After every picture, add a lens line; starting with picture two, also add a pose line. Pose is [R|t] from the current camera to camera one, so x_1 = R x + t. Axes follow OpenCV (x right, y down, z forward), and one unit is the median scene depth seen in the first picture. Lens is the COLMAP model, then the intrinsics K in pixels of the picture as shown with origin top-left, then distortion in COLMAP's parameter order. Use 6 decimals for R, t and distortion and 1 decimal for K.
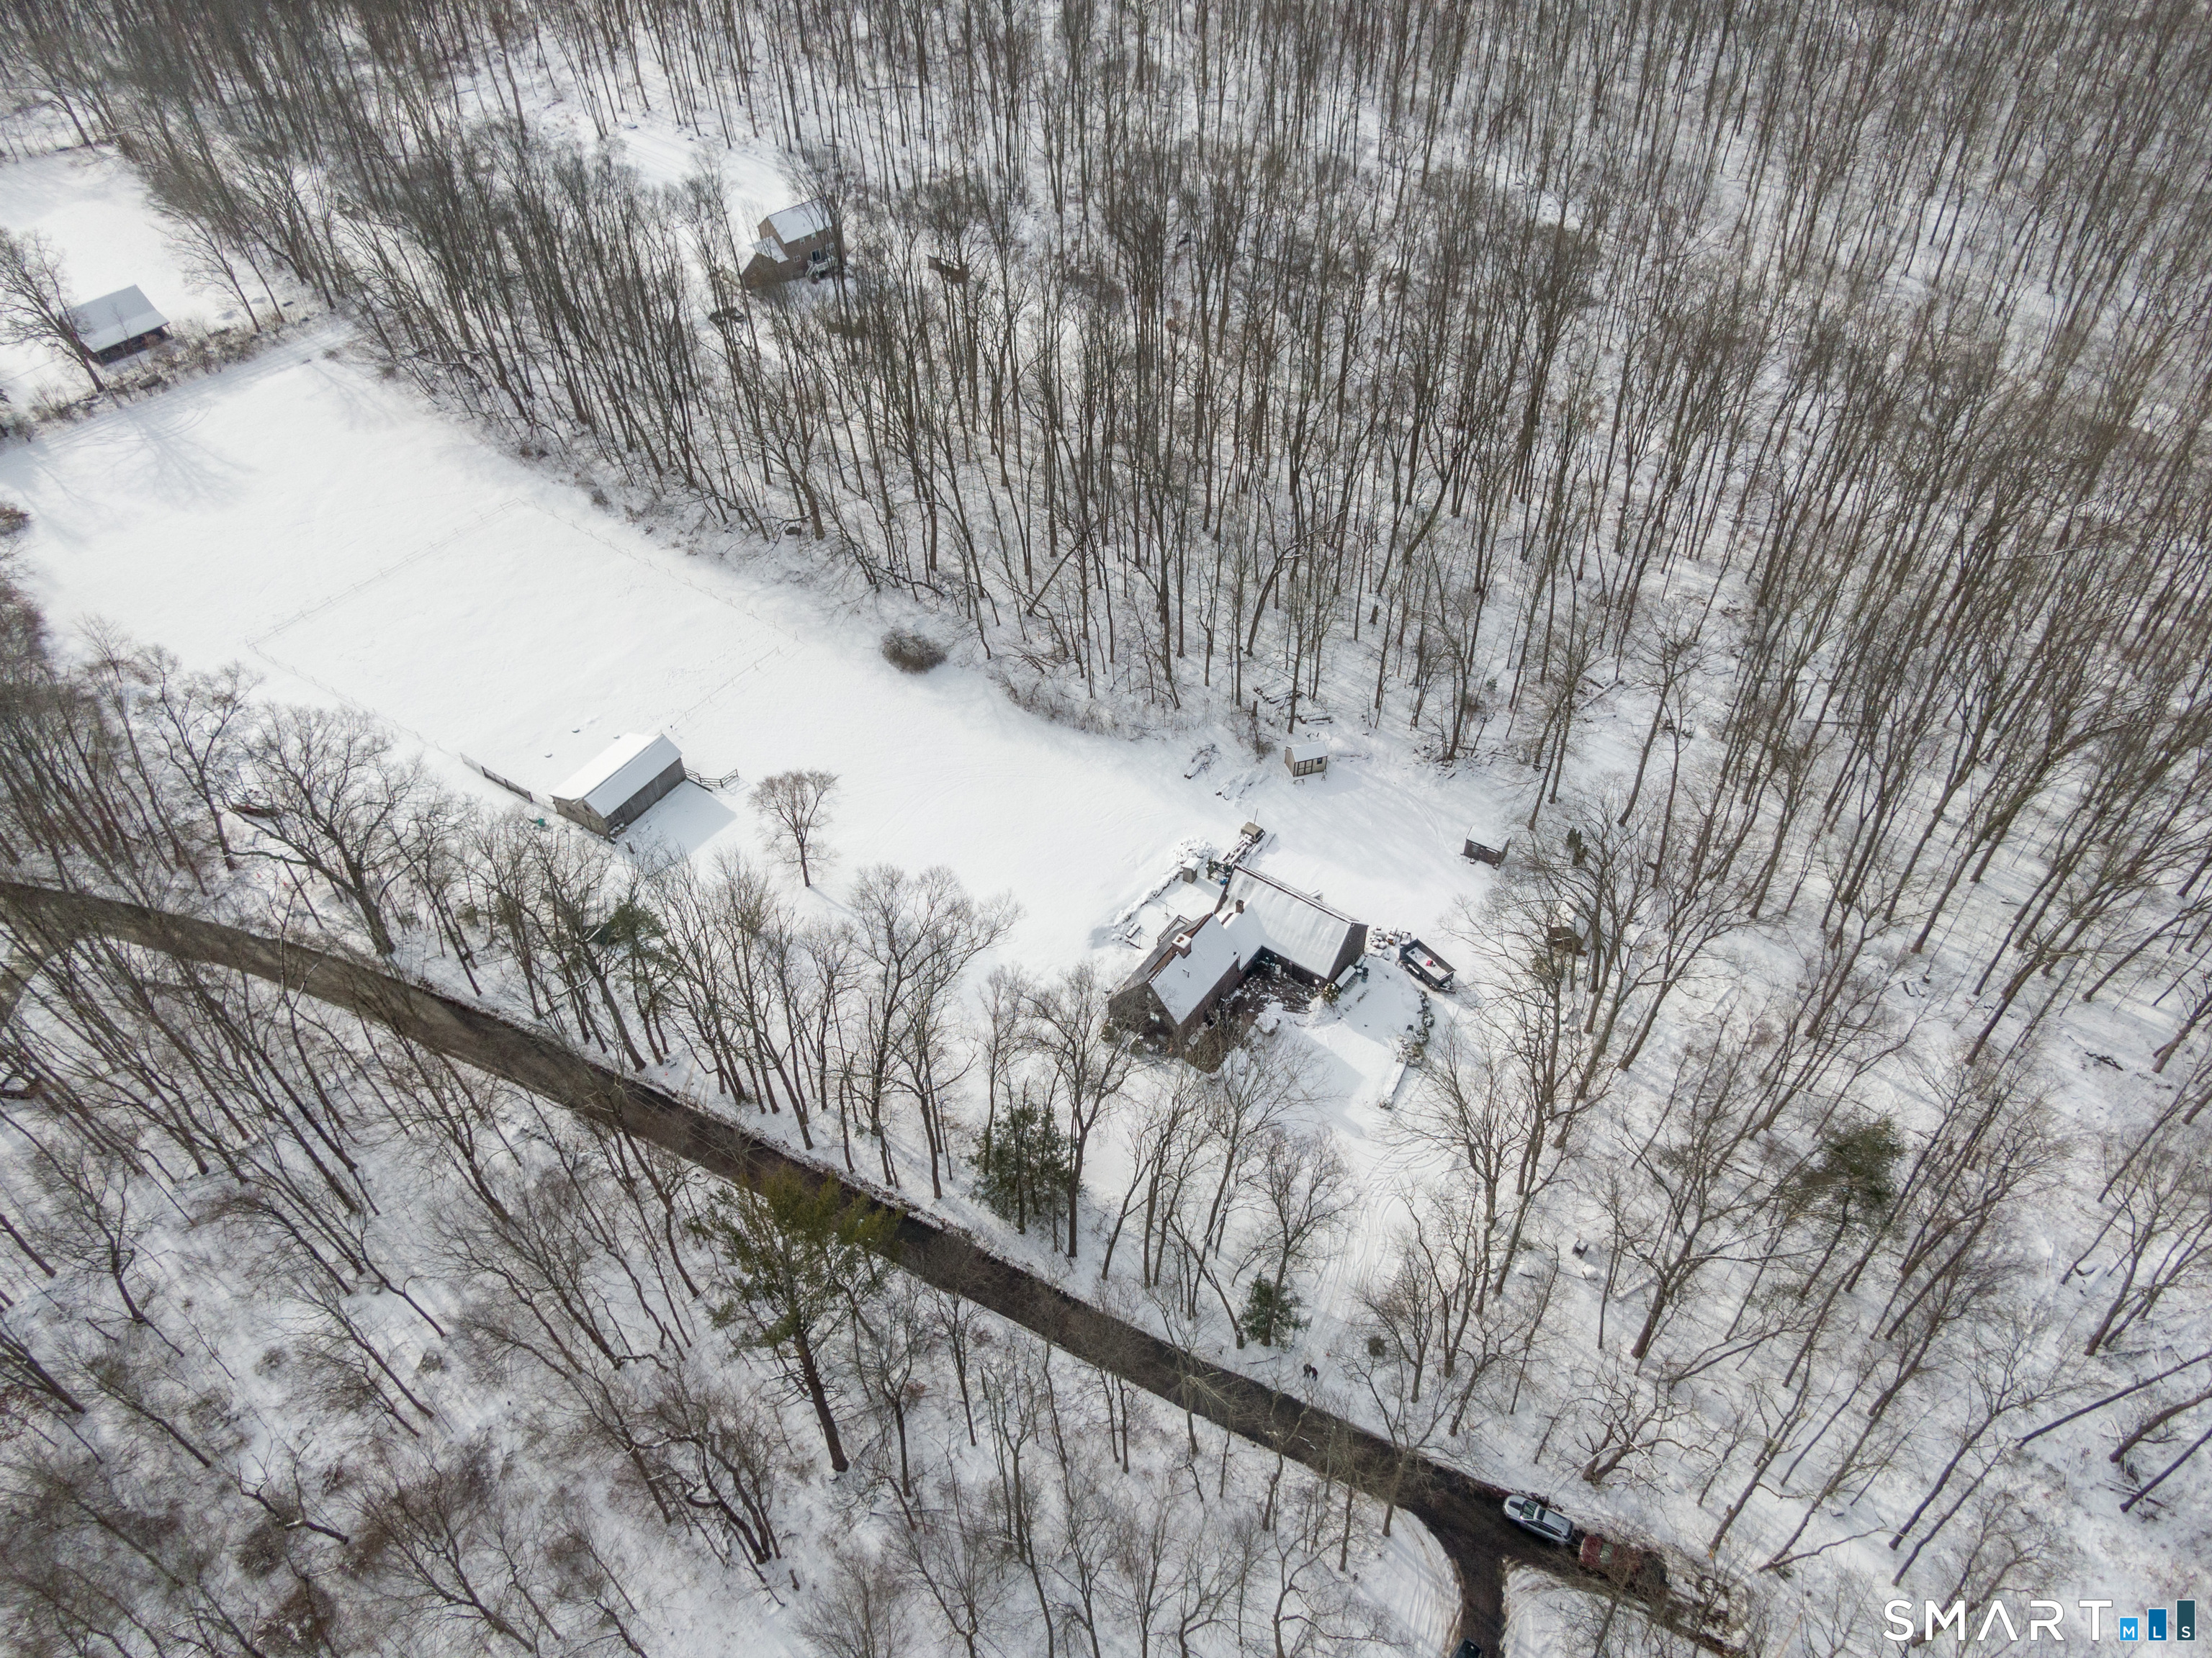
lens RADIAL K [[1536.5, 0, 1099.8], [0, 1536.5, 821.4], [0, 0, 1]] dist [0.026407, -0.010455]
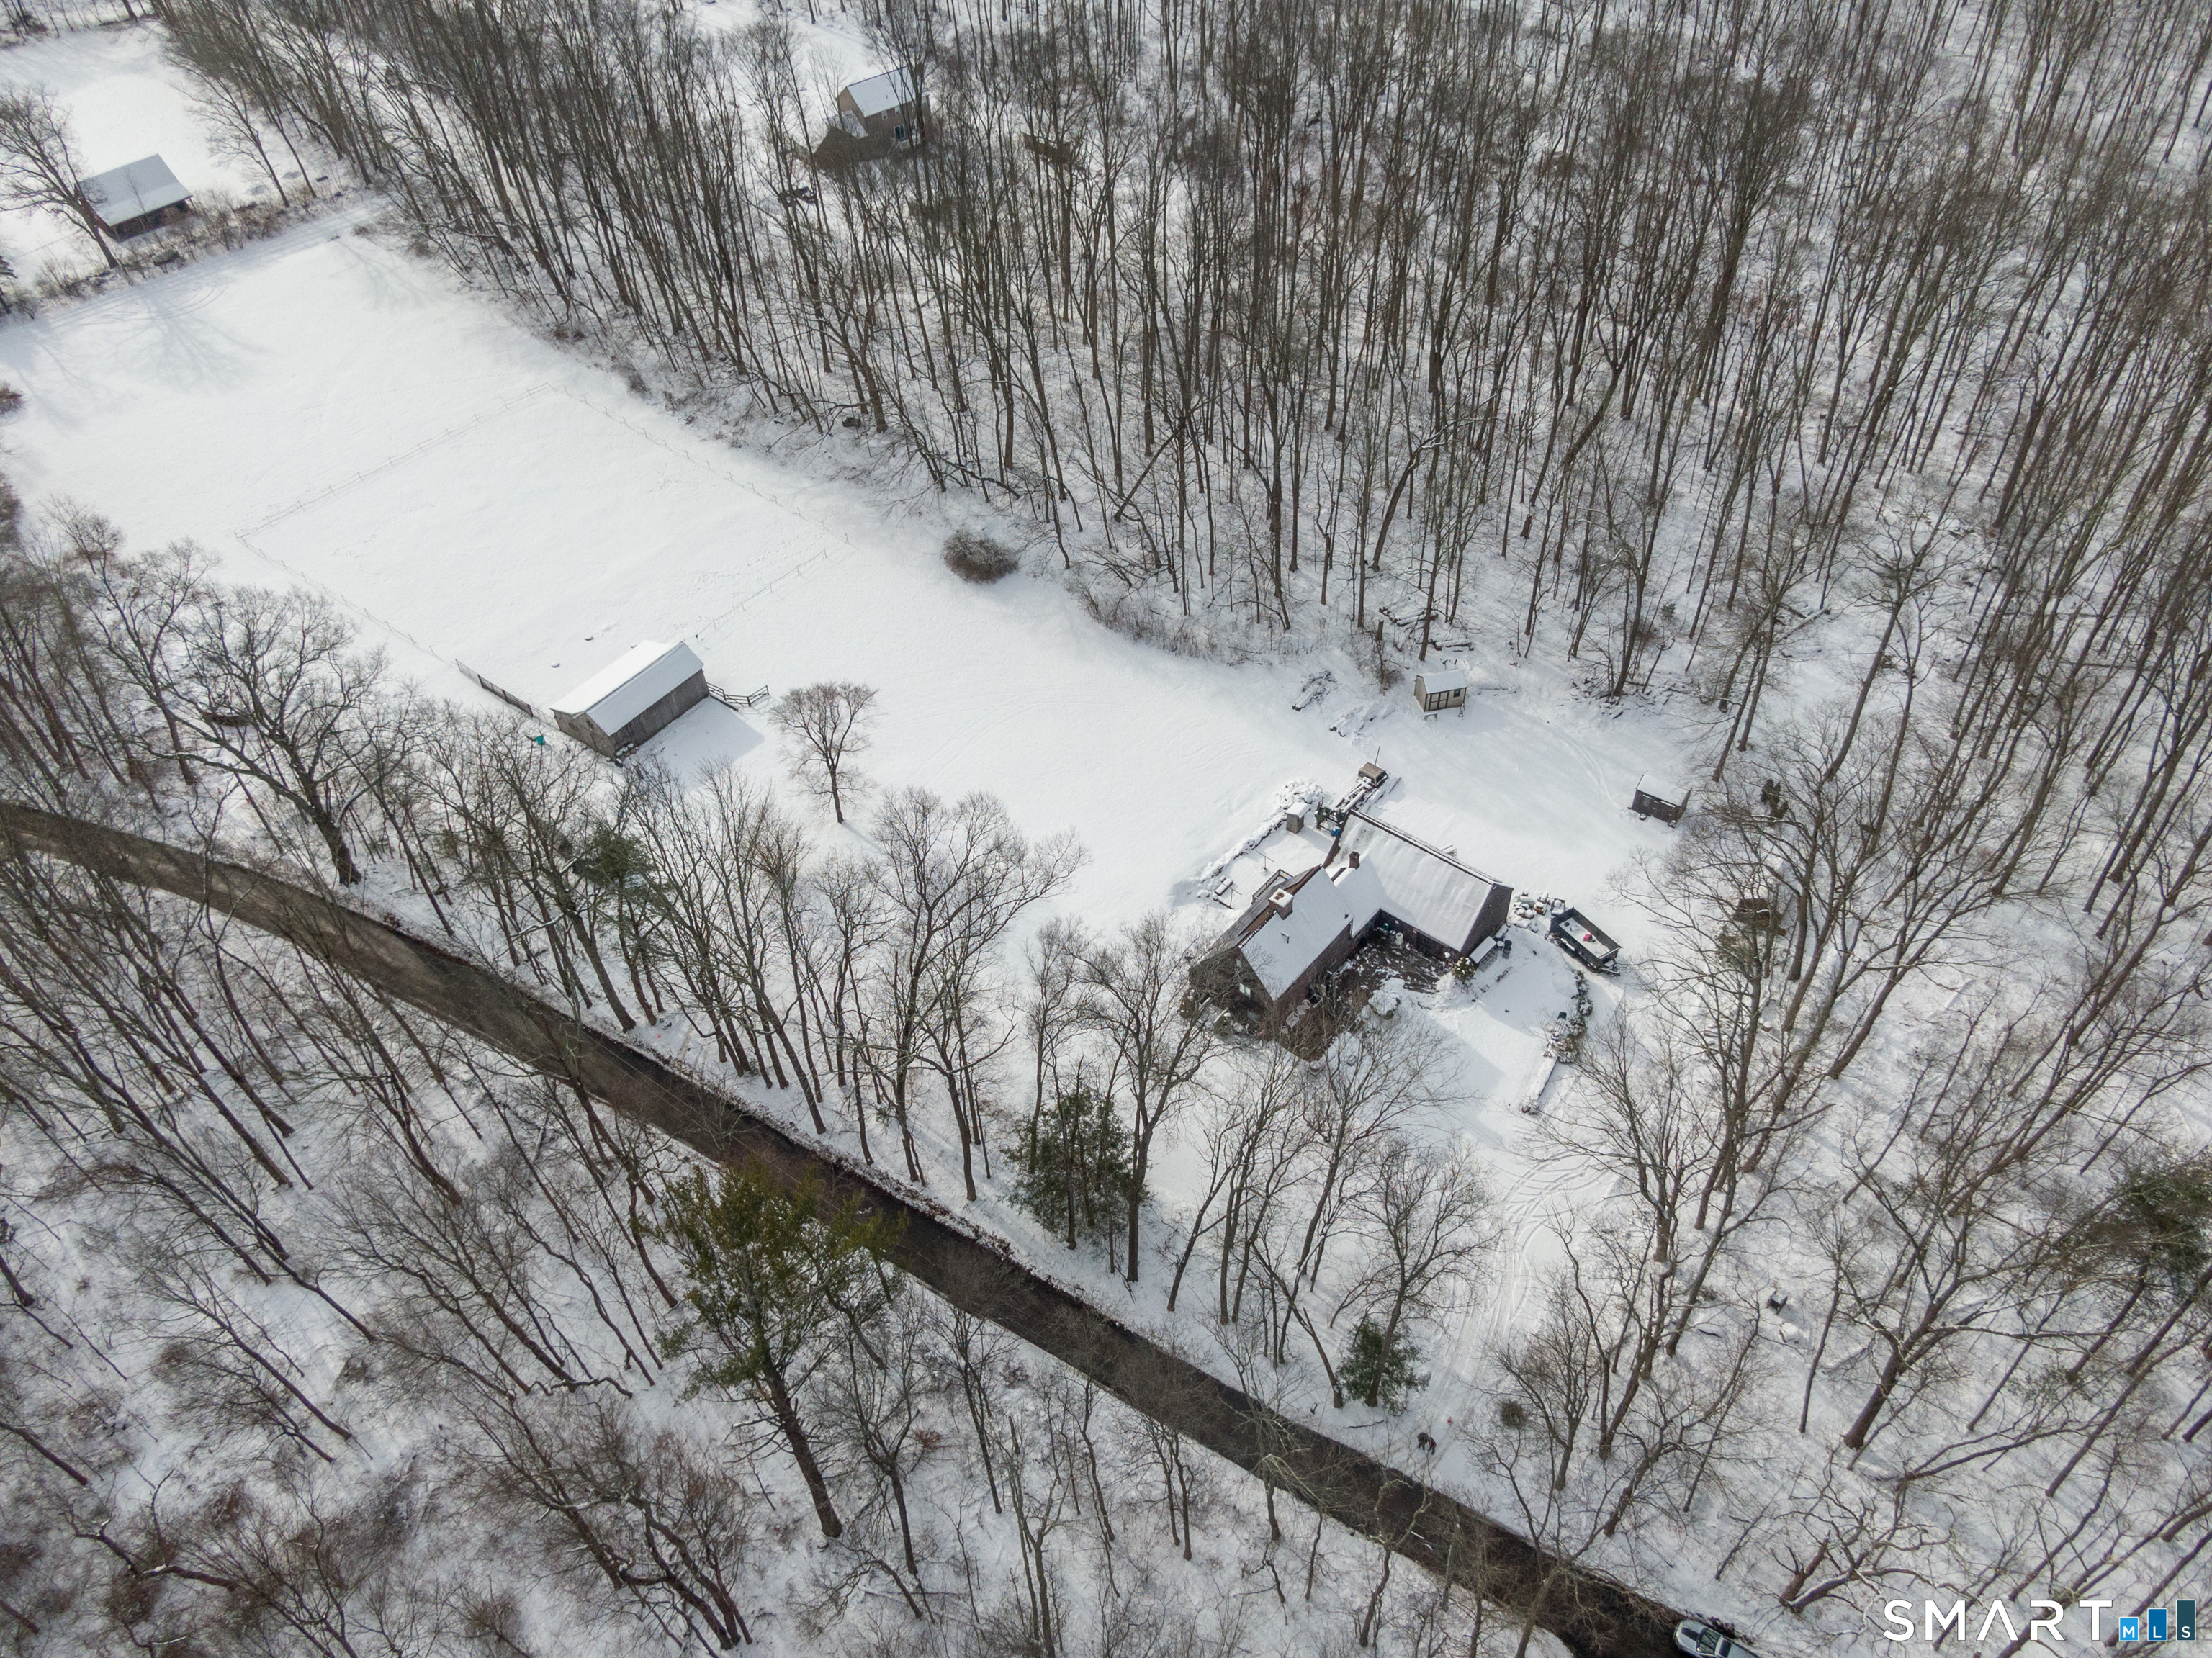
lens RADIAL K [[1536.5, 0, 1114.8], [0, 1536.5, 829.5], [0, 0, 1]] dist [0.026407, -0.010455]
pose [[0.997481, 0.030034, -0.064263, 0.015657], [-0.029076, 0.999453, 0.015788, 0.029585], [0.064702, -0.013879, 0.997808, 0.172799]]
